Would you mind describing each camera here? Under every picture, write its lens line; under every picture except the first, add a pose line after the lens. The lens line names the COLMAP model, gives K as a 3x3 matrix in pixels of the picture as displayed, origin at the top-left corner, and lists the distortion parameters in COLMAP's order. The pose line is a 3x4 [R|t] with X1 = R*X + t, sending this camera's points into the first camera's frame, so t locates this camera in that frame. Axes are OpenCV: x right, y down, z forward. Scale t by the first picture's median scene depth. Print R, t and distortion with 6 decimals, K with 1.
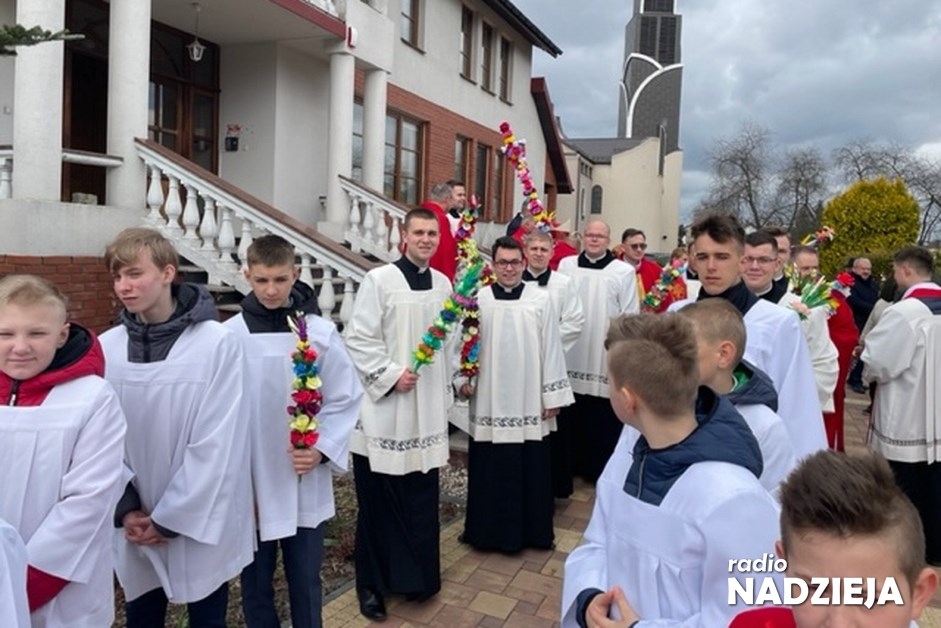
lens RADIAL K [[720.4, 0, 458.6], [0, 720.4, 269.3], [0, 0, 1]] dist [0.111480, -0.125283]
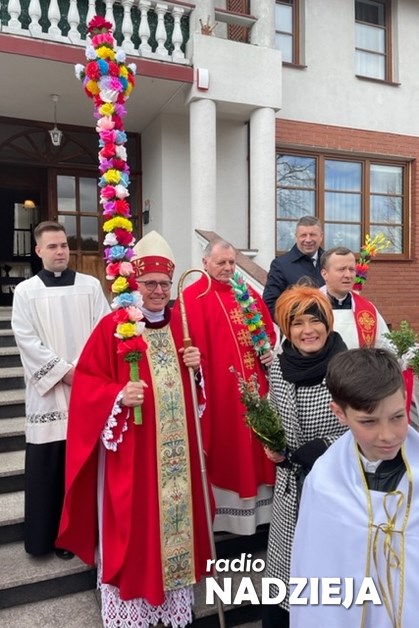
lens RADIAL K [[478.2, 0, 209.6], [0, 478.2, 297.1], [0, 0, 1]] dist [0.034931, -0.080689]
pose [[0.710000, -0.034578, -0.703352, 0.268623], [0.014820, 0.999306, -0.034168, -0.024286], [0.704046, 0.013836, 0.710020, 0.571671]]
